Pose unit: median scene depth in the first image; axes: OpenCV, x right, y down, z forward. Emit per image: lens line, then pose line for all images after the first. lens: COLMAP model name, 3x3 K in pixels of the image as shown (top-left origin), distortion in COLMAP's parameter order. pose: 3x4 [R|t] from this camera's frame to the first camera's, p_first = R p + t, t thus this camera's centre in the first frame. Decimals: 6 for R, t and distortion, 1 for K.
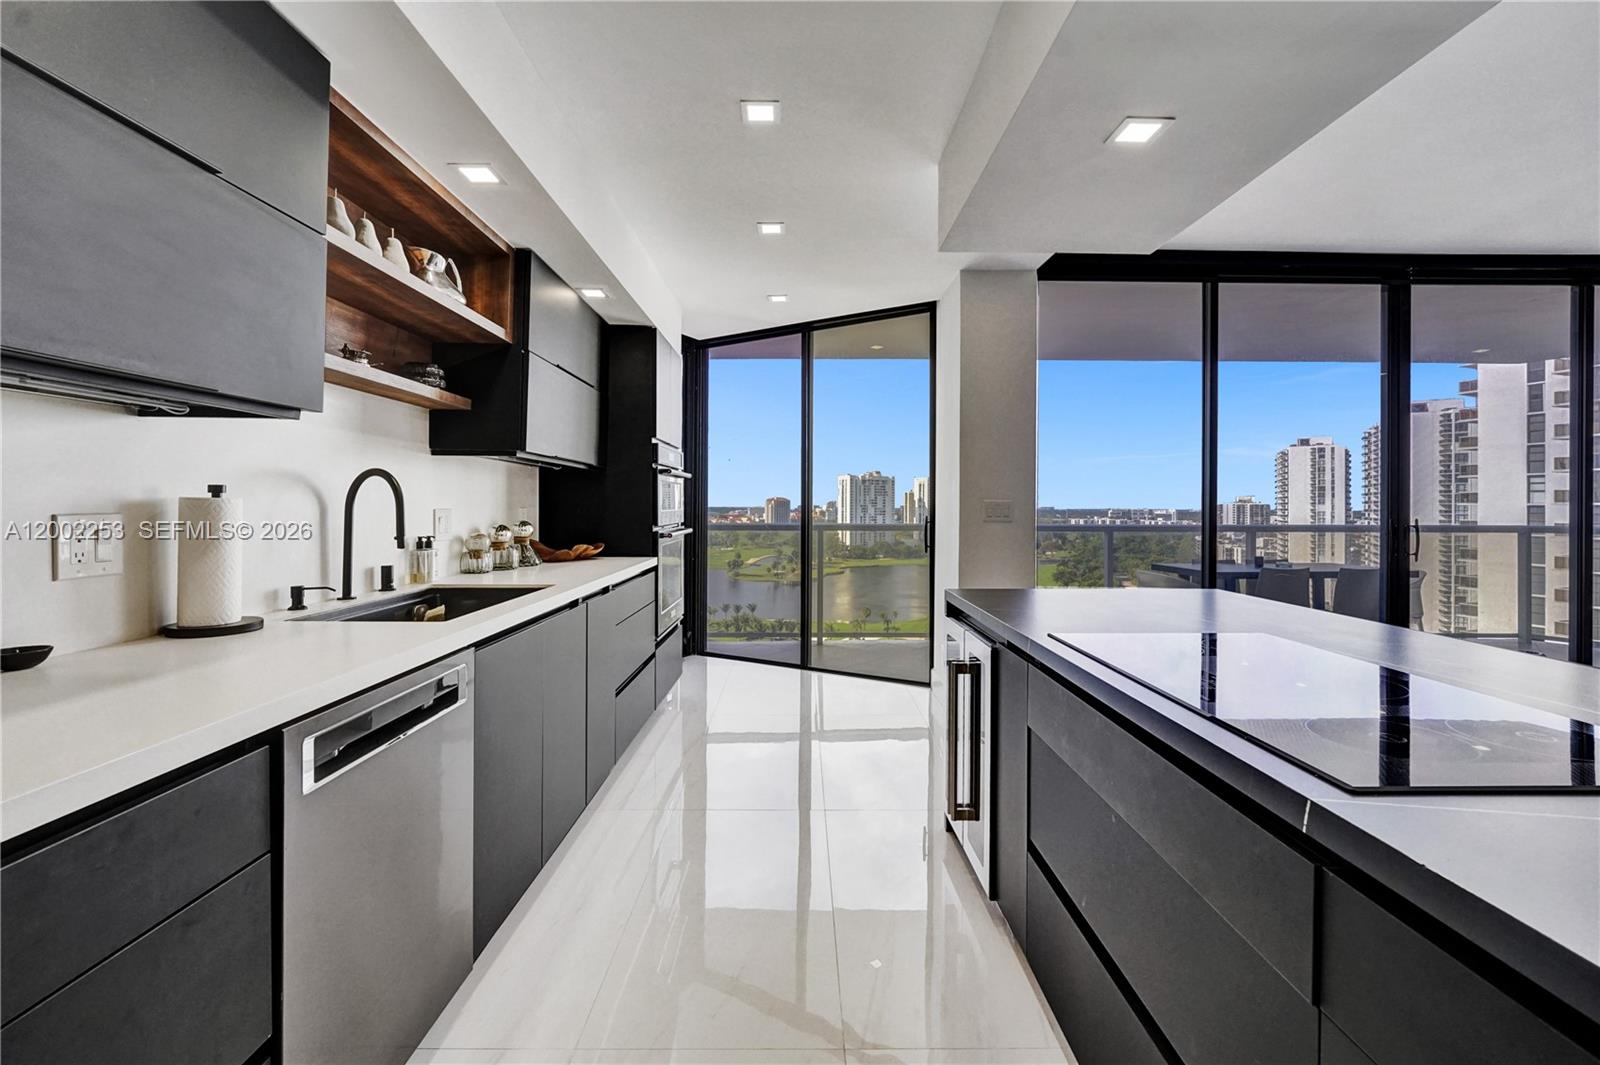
lens RADIAL K [[670.8, 0, 804.3], [0, 670.8, 503.5], [0, 0, 1]] dist [-0.011474, 0.003060]
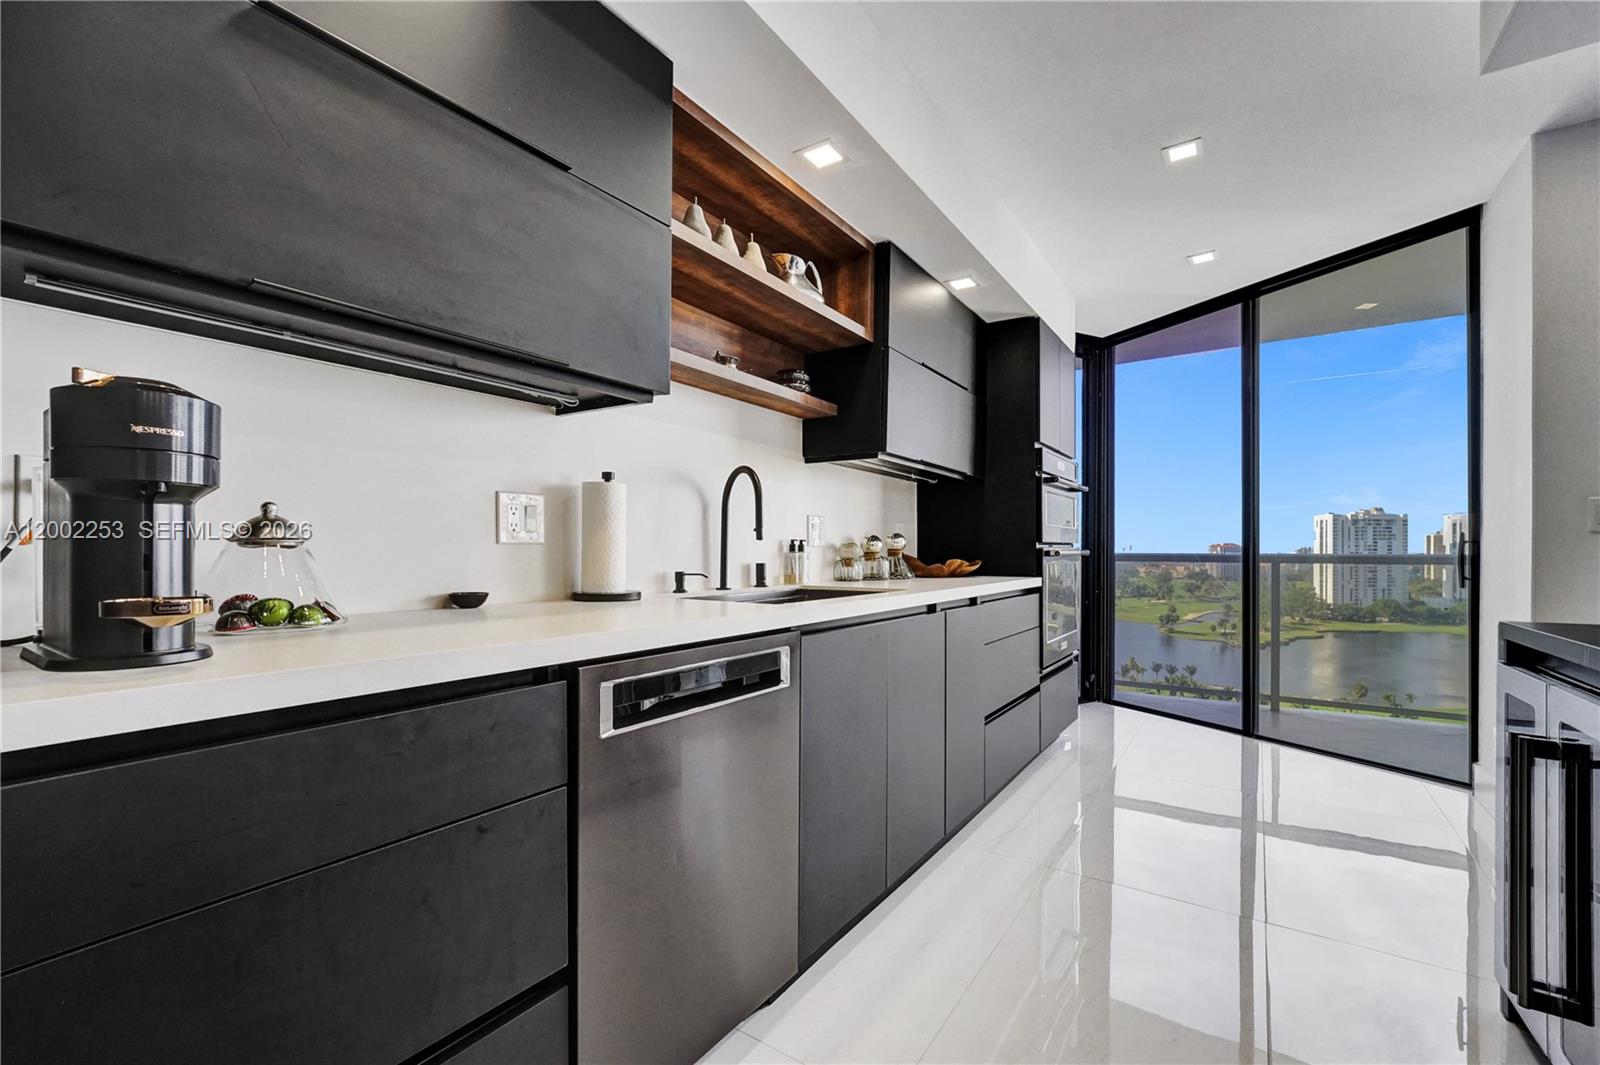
lens RADIAL K [[670.8, 0, 801.0], [0, 670.8, 548.3], [0, 0, 1]] dist [-0.011474, 0.003060]
pose [[0.822115, -0.002993, -0.569314, 0.020634], [0.000860, 0.999992, -0.004015, 0.043514], [0.569321, 0.002811, 0.822110, 0.095130]]
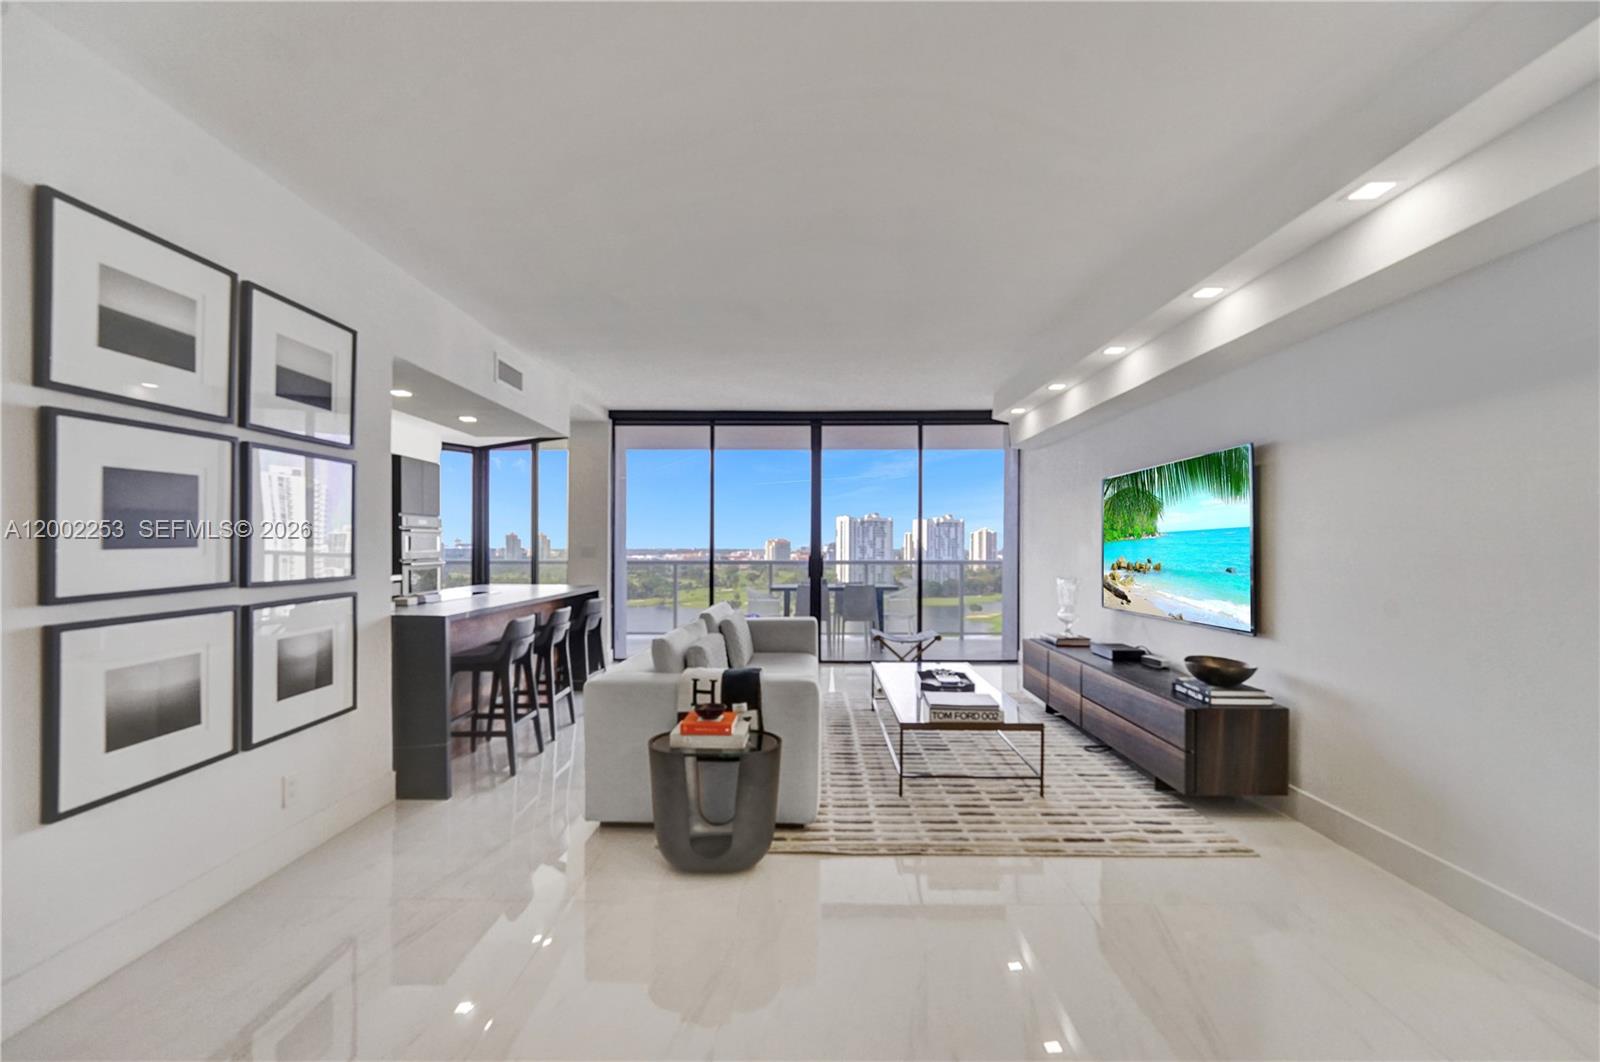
lens RADIAL K [[670.8, 0, 795.8], [0, 670.8, 544.3], [0, 0, 1]] dist [-0.011474, 0.003060]
pose [[0.999808, -0.001881, -0.019491, 0.905635], [0.001871, 0.999998, -0.000497, -0.005505], [0.019492, 0.000460, 0.999810, -0.862549]]
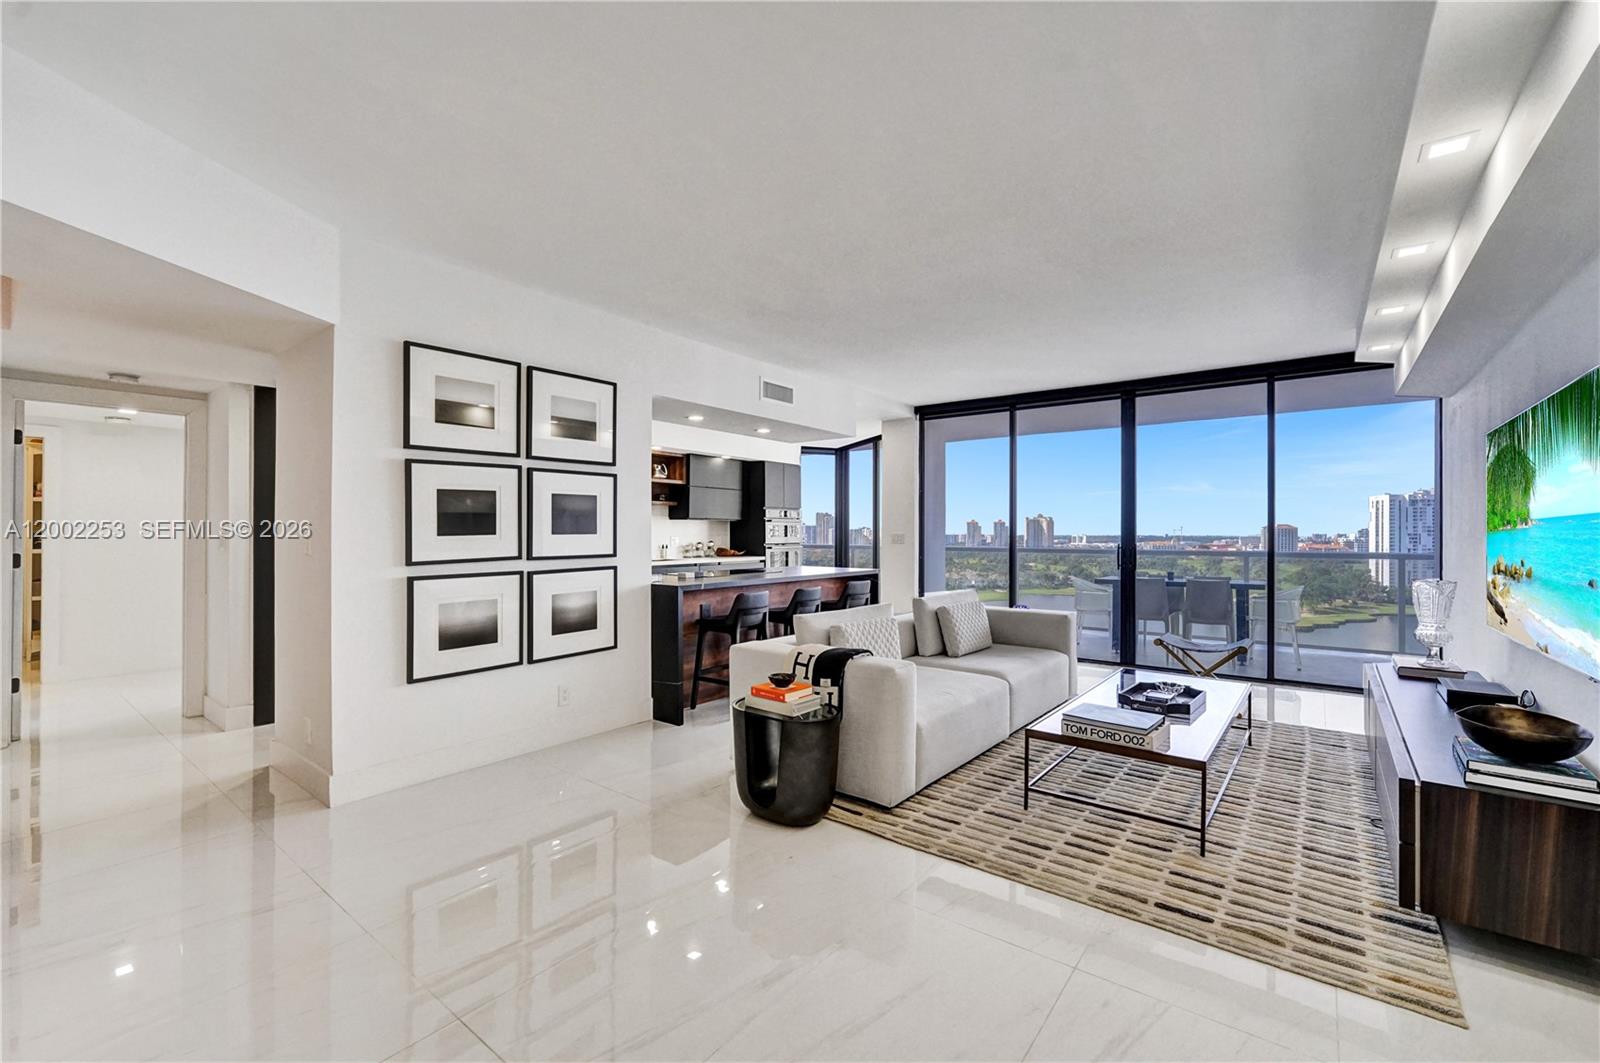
lens RADIAL K [[670.8, 0, 799.0], [0, 670.8, 526.5], [0, 0, 1]] dist [-0.011474, 0.003060]
pose [[0.783988, -0.006536, -0.620742, 1.313041], [0.001602, 0.999963, -0.008506, -0.006939], [0.620774, 0.005674, 0.783969, -0.775005]]
